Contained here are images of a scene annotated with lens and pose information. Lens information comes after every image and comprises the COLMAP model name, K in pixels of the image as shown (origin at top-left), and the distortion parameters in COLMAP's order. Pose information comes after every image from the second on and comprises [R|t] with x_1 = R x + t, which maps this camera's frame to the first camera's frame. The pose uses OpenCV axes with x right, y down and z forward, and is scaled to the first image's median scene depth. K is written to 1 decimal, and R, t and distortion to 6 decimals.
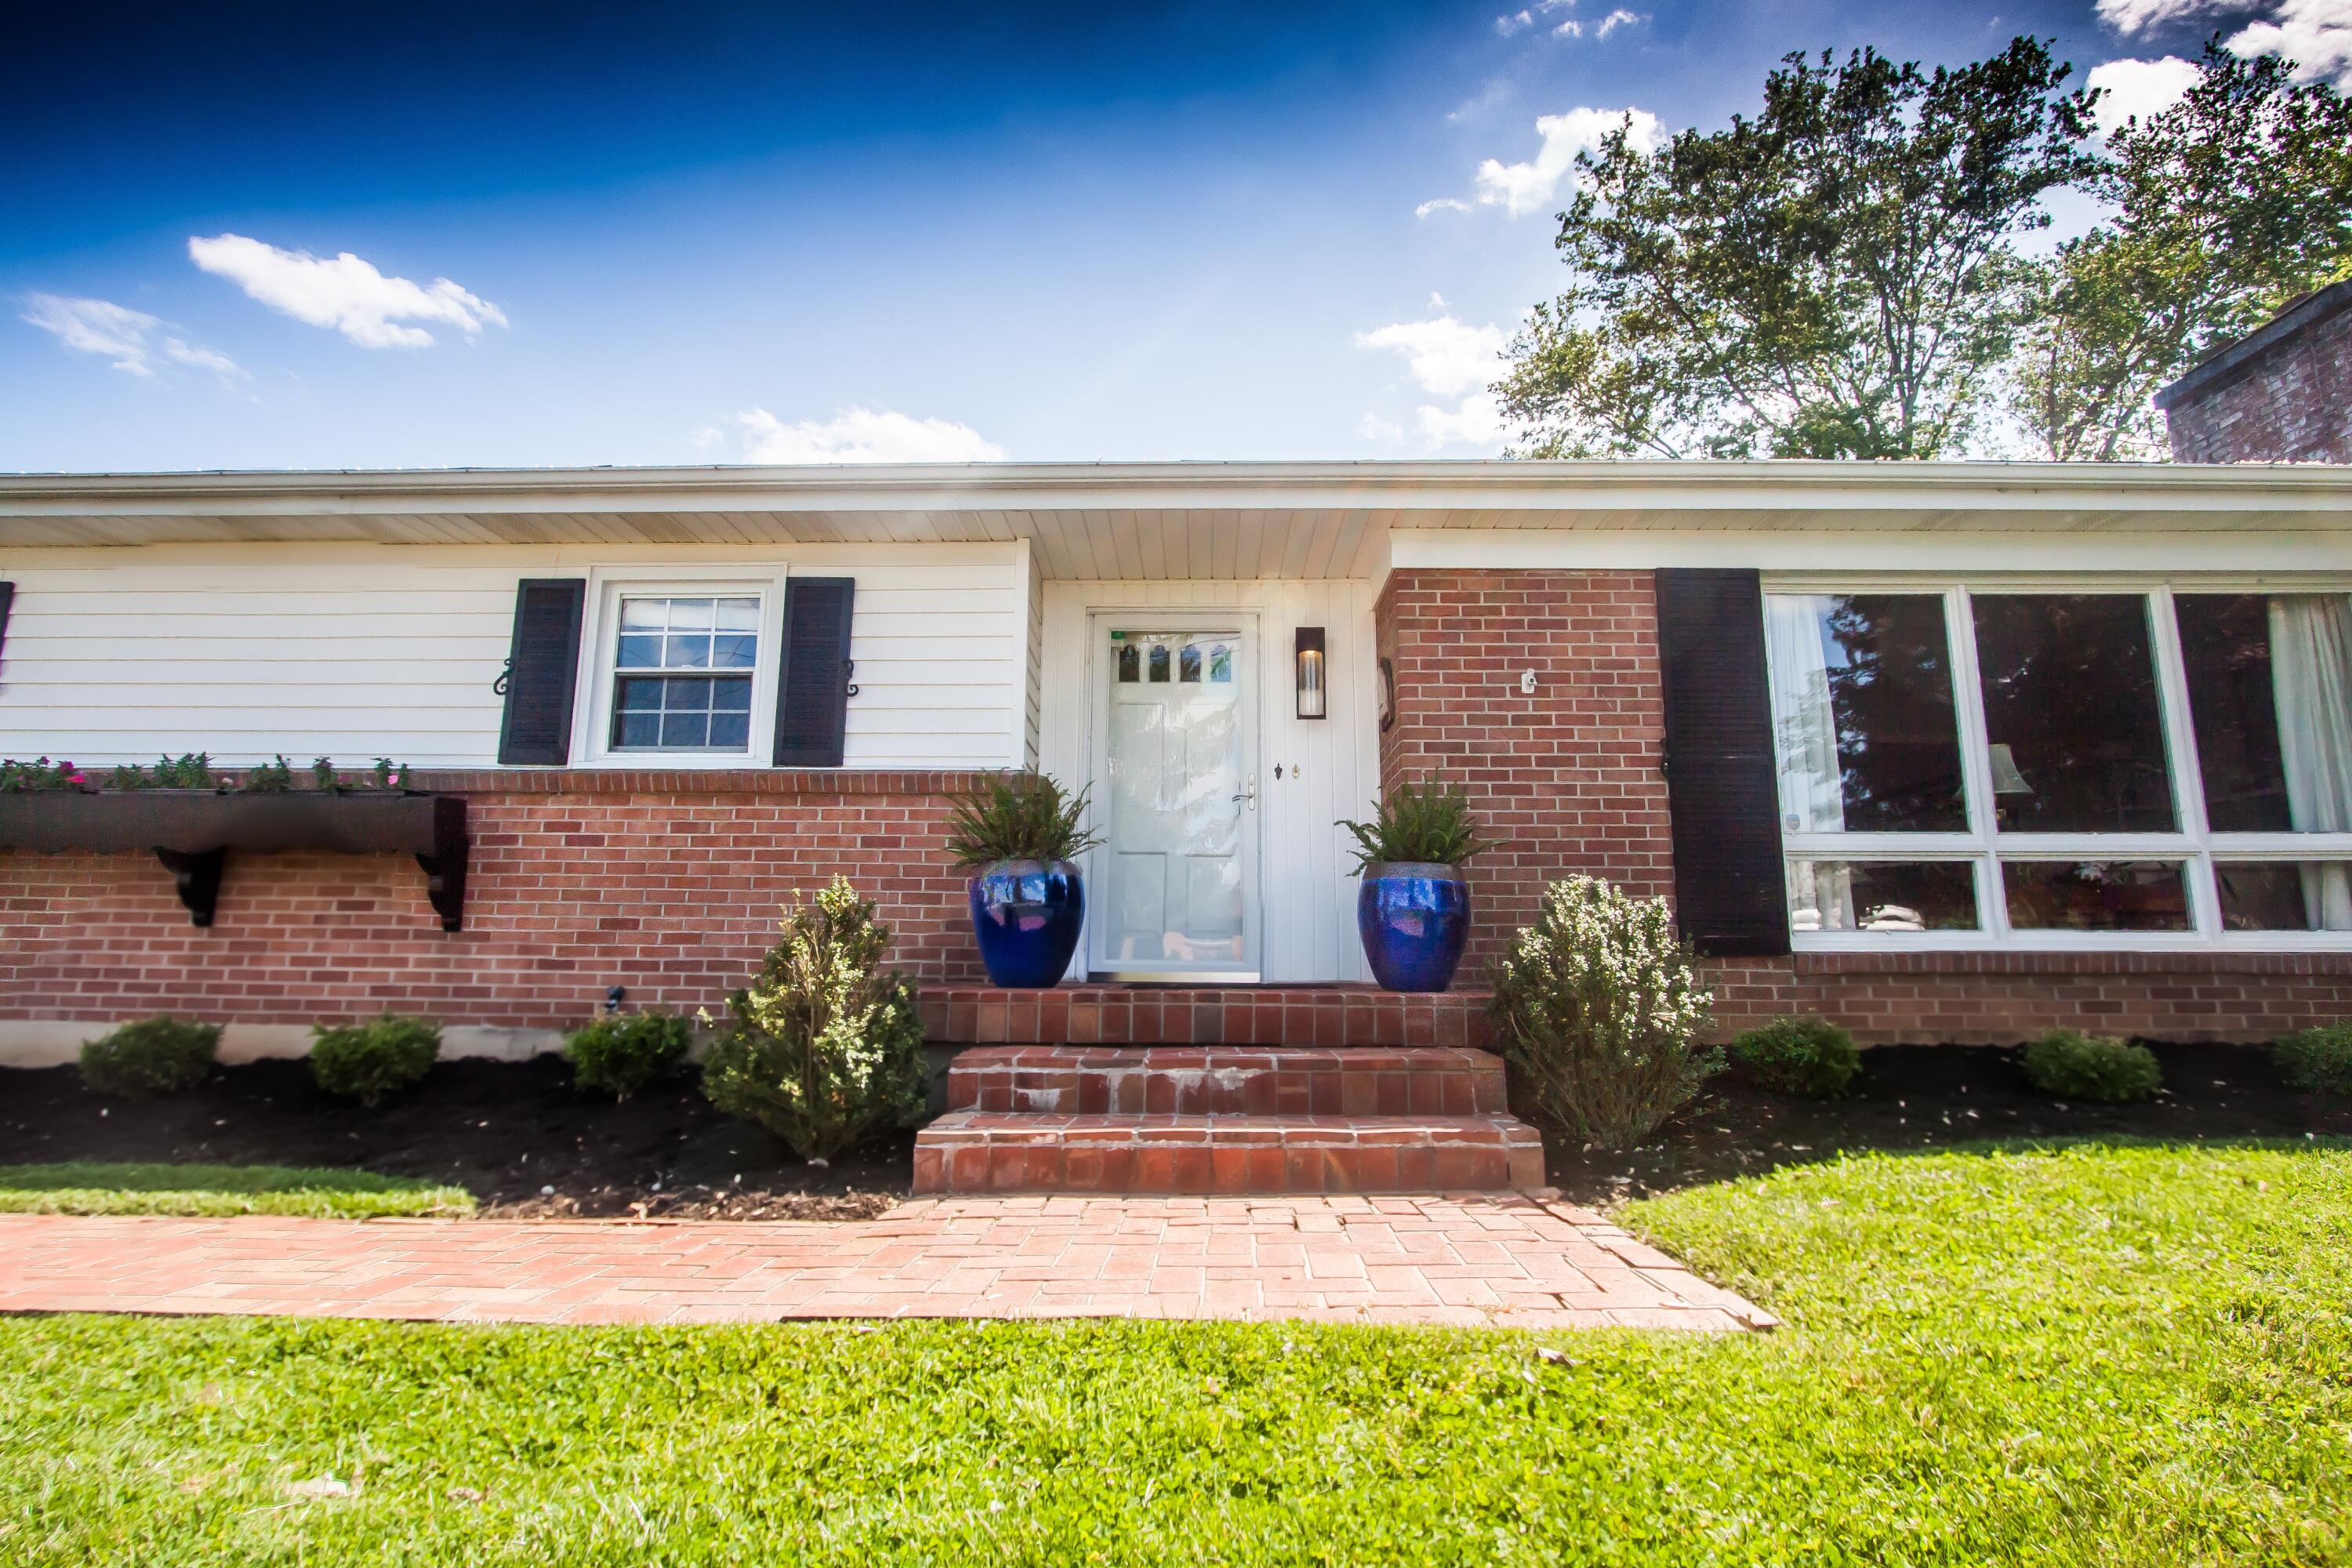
lens RADIAL K [[1153.8, 0, 1179.3], [0, 1153.8, 772.1], [0, 0, 1]] dist [-0.015670, 0.001763]
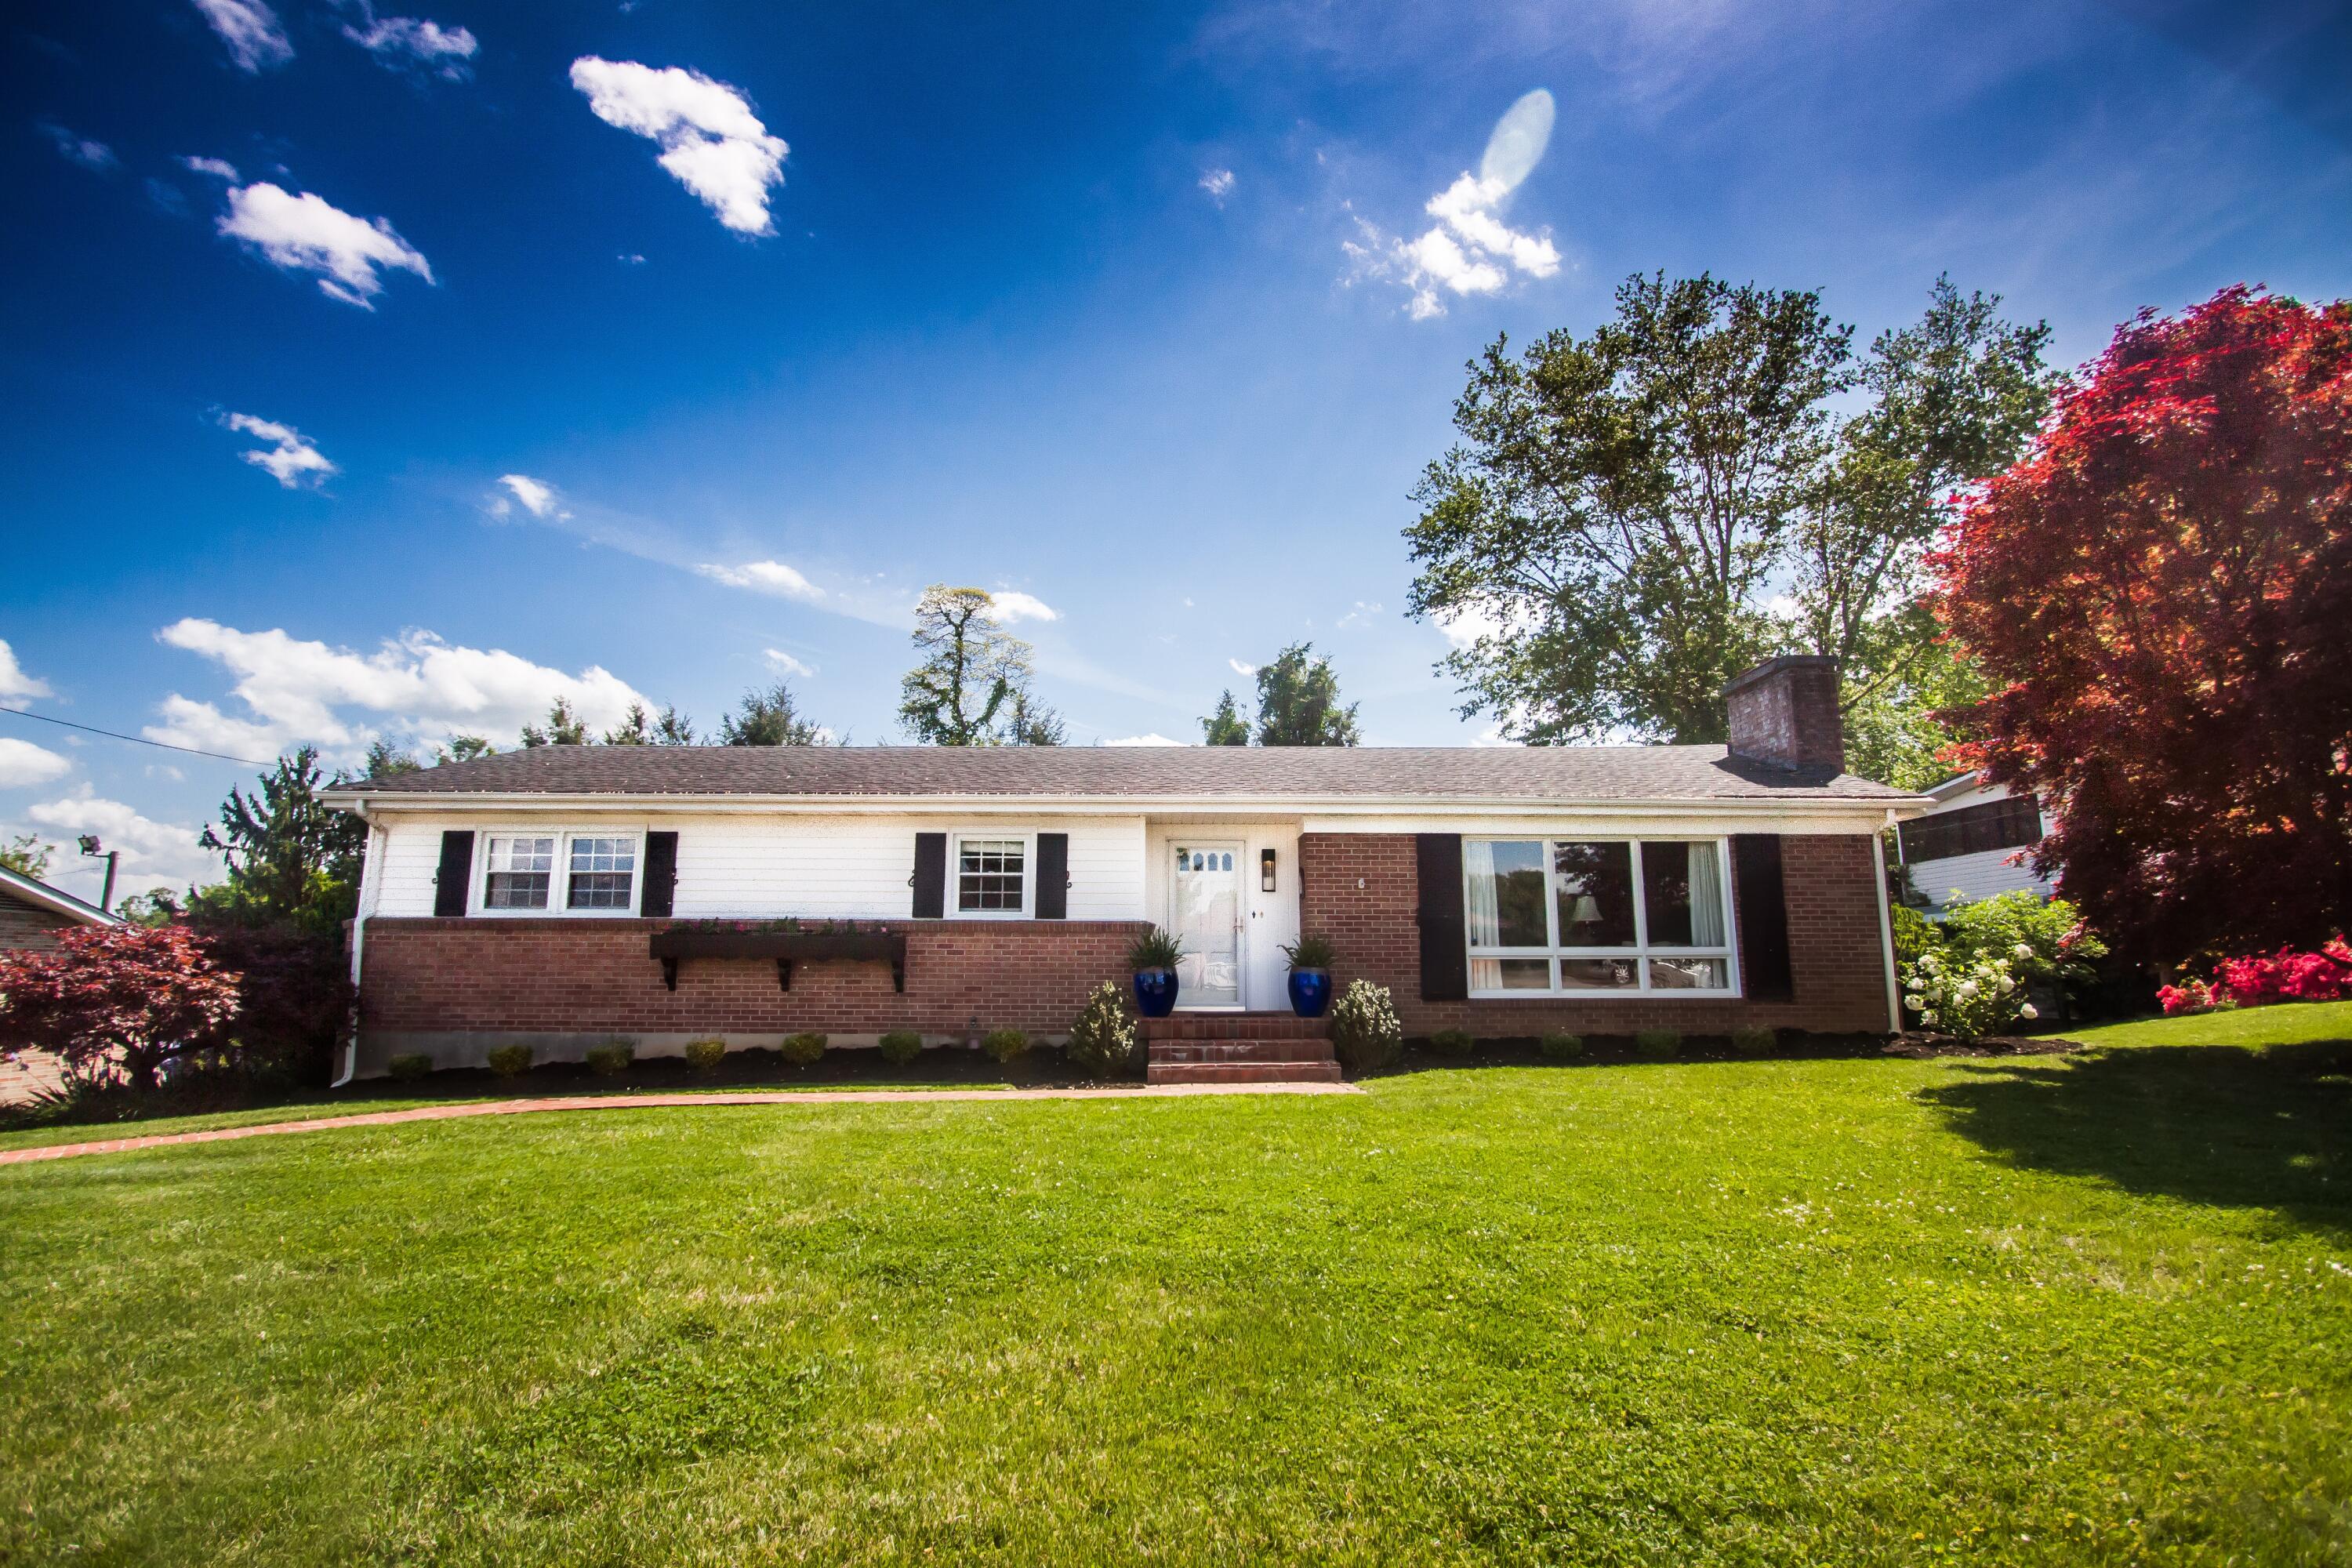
lens RADIAL K [[1153.8, 0, 1188.1], [0, 1153.8, 768.2], [0, 0, 1]] dist [-0.015670, 0.001763]
pose [[0.998535, 0.005630, 0.053821, -0.179627], [-0.005455, 0.999979, -0.003400, -0.305813], [-0.053839, 0.003102, 0.998545, -1.341111]]
